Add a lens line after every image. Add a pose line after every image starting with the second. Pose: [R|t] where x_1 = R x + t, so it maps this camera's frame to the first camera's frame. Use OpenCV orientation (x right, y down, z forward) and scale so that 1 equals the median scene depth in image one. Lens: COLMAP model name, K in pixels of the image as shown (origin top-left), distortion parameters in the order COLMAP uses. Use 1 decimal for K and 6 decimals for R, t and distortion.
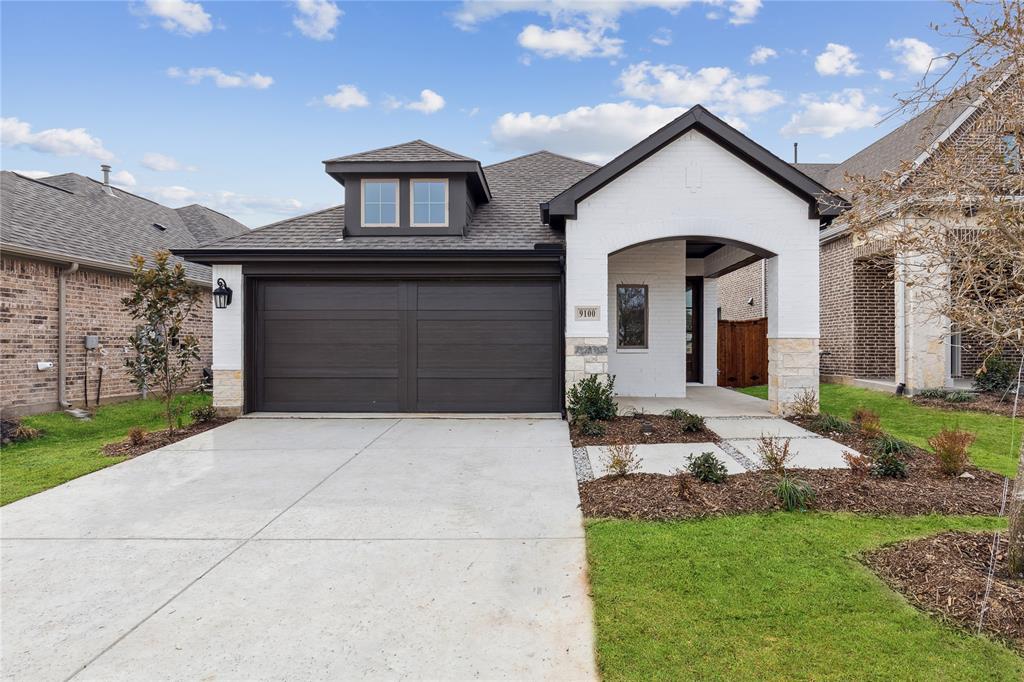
lens RADIAL K [[513.0, 0, 555.5], [0, 513.0, 343.8], [0, 0, 1]] dist [0.002326, -0.002038]
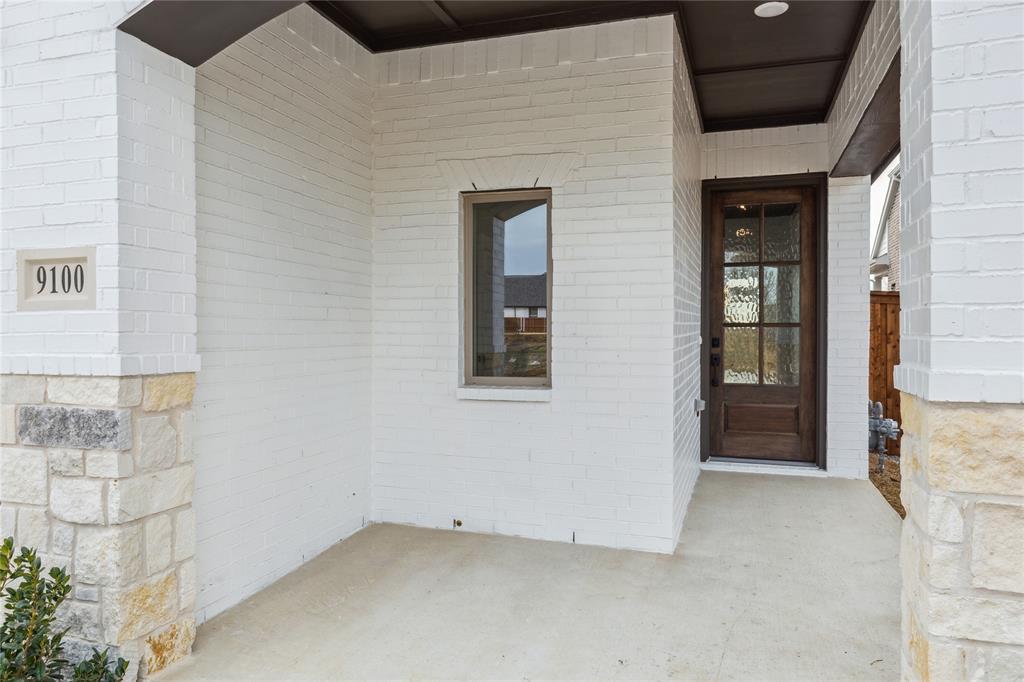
lens RADIAL K [[704.8, 0, 501.5], [0, 704.8, 337.9], [0, 0, 1]] dist [-0.004473, 0.001341]
pose [[0.946396, 0.001889, -0.323002, 0.359267], [0.001177, 0.999956, 0.009297, -0.031866], [0.323006, -0.009179, 0.946352, 0.708378]]
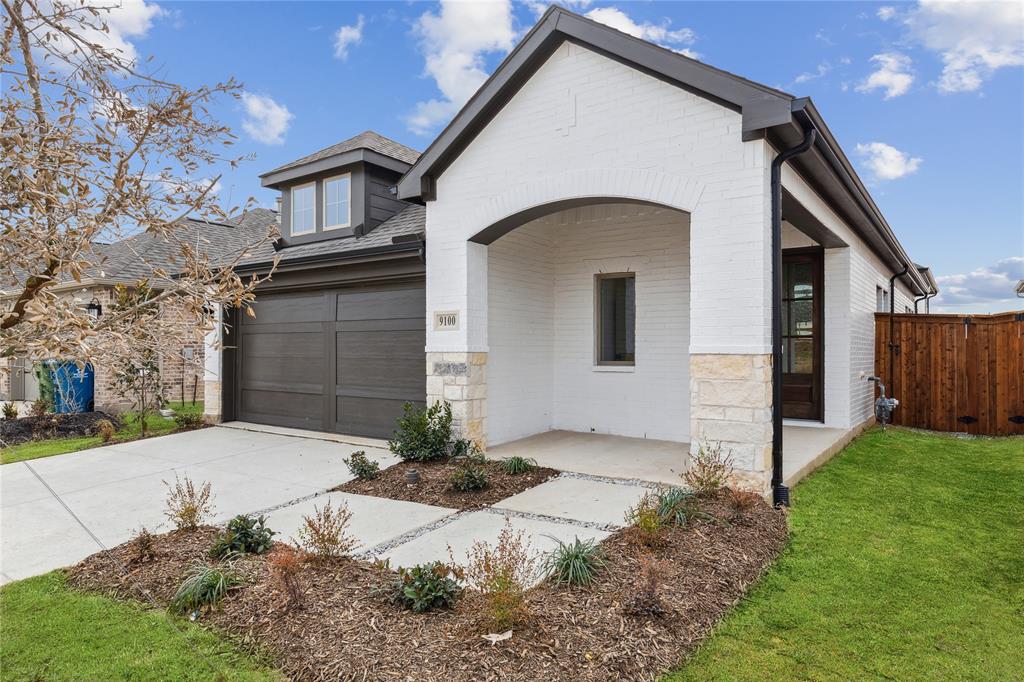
lens RADIAL K [[629.5, 0, 505.8], [0, 629.5, 348.6], [0, 0, 1]] dist [0.014996, -0.004243]
pose [[0.810444, -0.000762, -0.585816, 0.650884], [0.000550, 1.000000, -0.000540, -0.016241], [0.585816, 0.000115, 0.810444, 0.275067]]
